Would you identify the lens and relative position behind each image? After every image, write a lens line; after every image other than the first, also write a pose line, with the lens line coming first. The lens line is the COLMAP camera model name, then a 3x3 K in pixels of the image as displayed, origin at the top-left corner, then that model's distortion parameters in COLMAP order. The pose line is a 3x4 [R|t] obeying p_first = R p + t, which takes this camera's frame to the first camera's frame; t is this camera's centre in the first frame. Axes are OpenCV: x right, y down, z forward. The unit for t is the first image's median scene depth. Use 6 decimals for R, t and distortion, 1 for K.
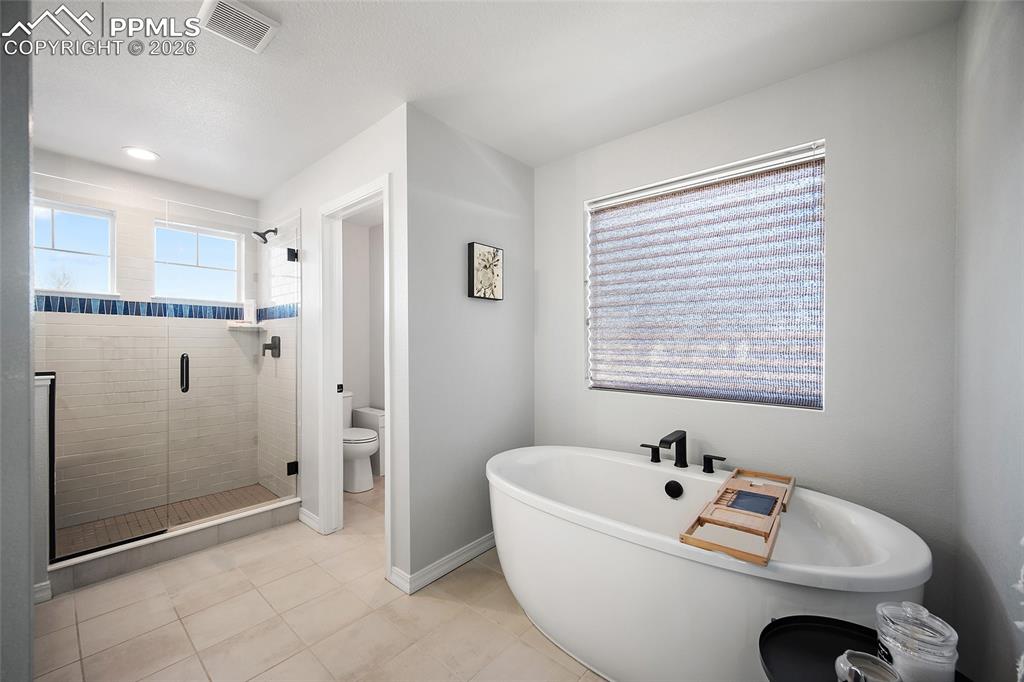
lens RADIAL K [[398.8, 0, 504.3], [0, 398.8, 346.0], [0, 0, 1]] dist [-0.000417, 0.000211]
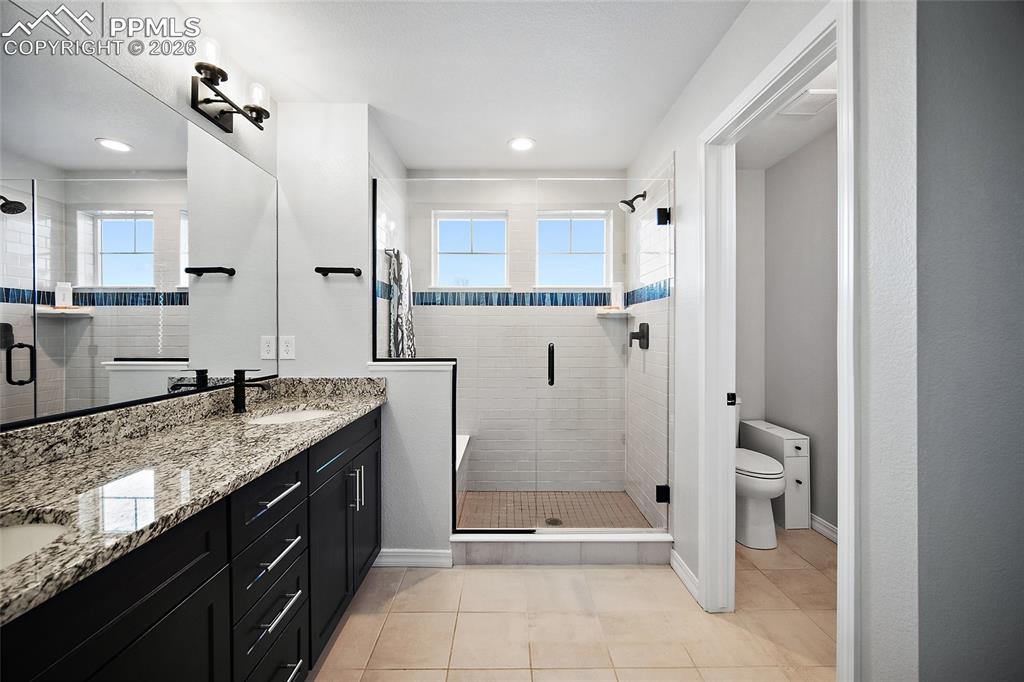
lens RADIAL K [[398.8, 0, 504.8], [0, 398.8, 337.4], [0, 0, 1]] dist [-0.000417, 0.000211]
pose [[0.650109, 0.007153, -0.759808, -0.140858], [-0.001824, 0.999968, 0.007853, -0.000969], [0.759839, -0.003719, 0.650100, 0.258763]]
